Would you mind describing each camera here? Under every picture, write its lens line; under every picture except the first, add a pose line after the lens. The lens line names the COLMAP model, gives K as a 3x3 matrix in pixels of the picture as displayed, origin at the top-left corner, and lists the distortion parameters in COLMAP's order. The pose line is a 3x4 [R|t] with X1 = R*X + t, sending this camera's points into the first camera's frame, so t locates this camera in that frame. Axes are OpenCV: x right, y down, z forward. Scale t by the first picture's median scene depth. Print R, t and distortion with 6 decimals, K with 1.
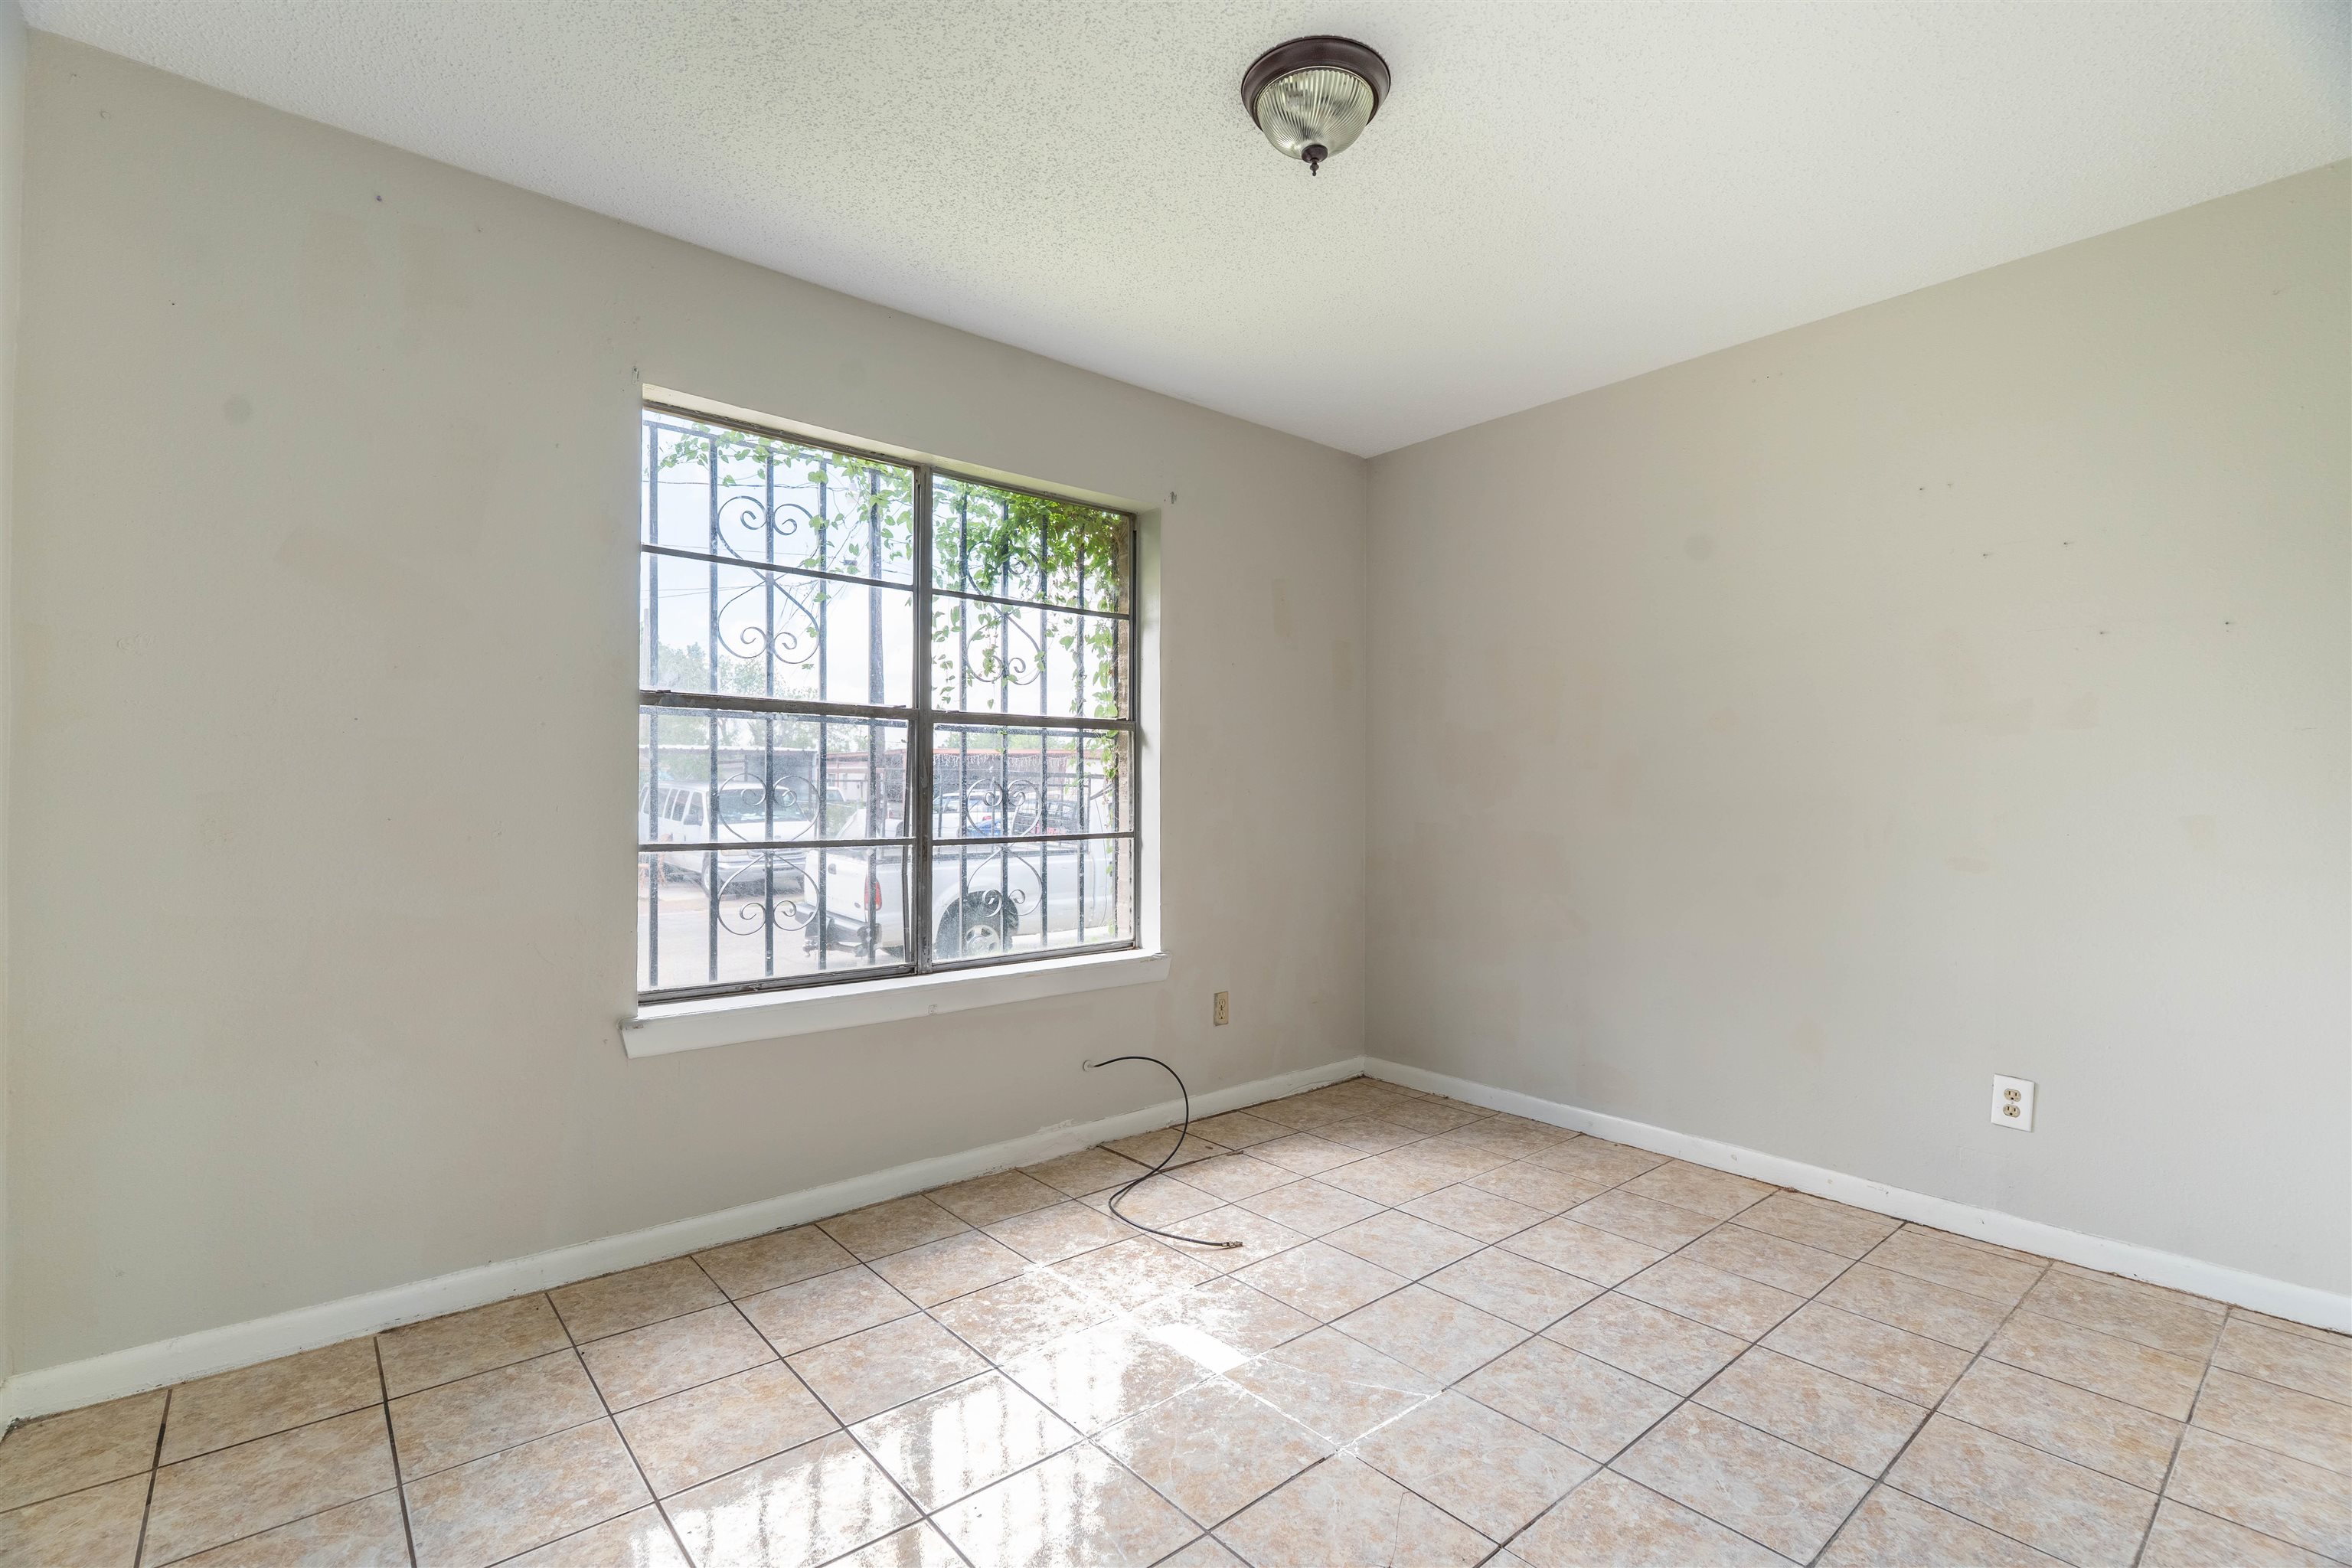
lens RADIAL K [[1050.2, 0, 1191.7], [0, 1050.2, 787.4], [0, 0, 1]] dist [-0.001613, -0.000229]
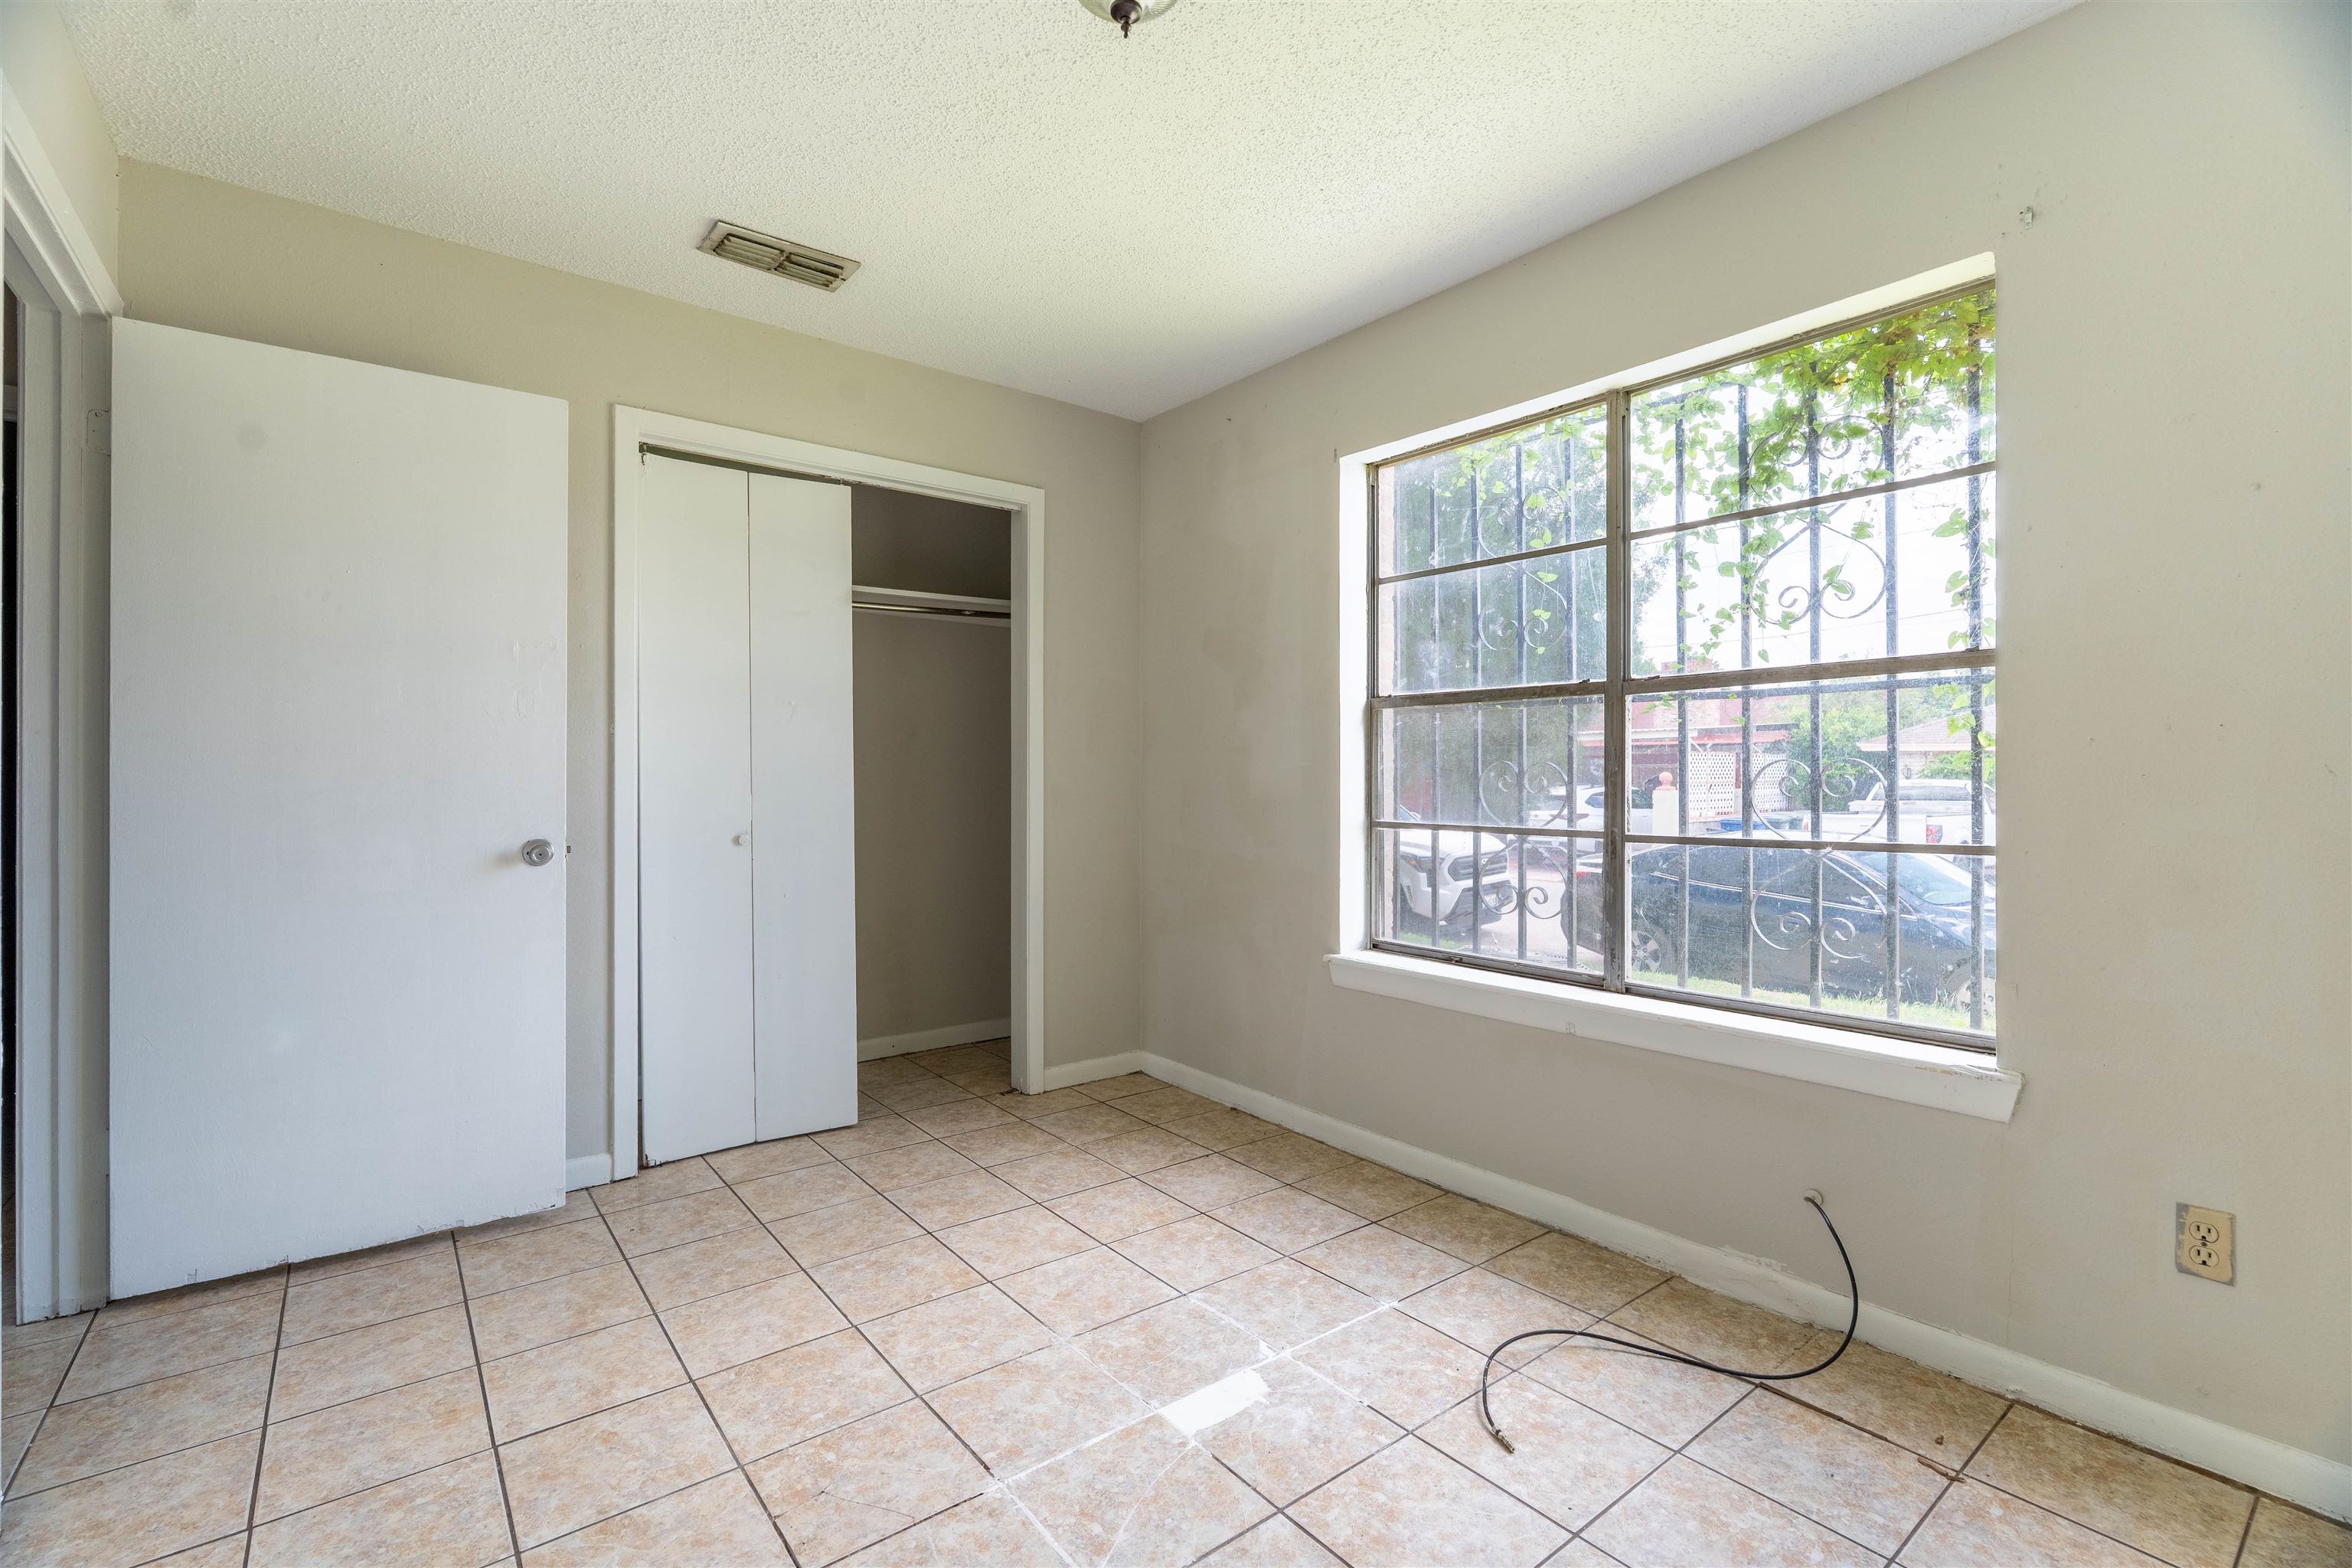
lens RADIAL K [[1050.2, 0, 1191.7], [0, 1050.2, 787.4], [0, 0, 1]] dist [-0.001613, -0.000229]
pose [[-0.039465, 0.000926, -0.999221, 0.734800], [0.006573, 0.999978, 0.000667, 0.011058], [0.999199, -0.006542, -0.039471, 0.837255]]
